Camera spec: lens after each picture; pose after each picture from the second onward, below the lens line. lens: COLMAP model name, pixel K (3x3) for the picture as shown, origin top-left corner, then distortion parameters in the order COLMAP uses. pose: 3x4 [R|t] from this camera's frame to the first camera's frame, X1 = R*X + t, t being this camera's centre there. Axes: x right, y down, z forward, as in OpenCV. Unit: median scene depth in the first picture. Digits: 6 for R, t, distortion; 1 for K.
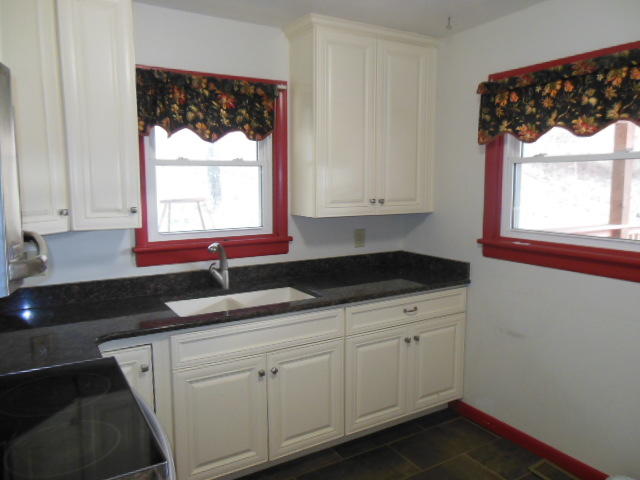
lens RADIAL K [[505.2, 0, 322.8], [0, 505.2, 239.7], [0, 0, 1]] dist [-0.002788, 0.065850]
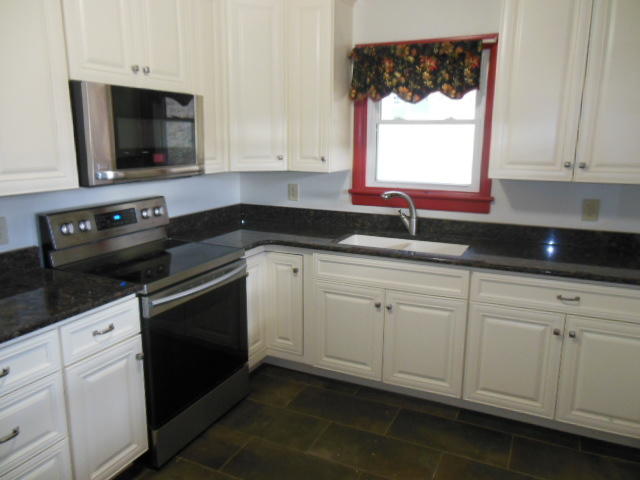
lens RADIAL K [[505.2, 0, 321.3], [0, 505.2, 238.6], [0, 0, 1]] dist [-0.002788, 0.065850]
pose [[0.543770, 0.176133, -0.820543, 0.645057], [-0.111100, 0.984231, 0.137644, -0.028378], [0.831848, 0.016315, 0.554764, 0.210139]]
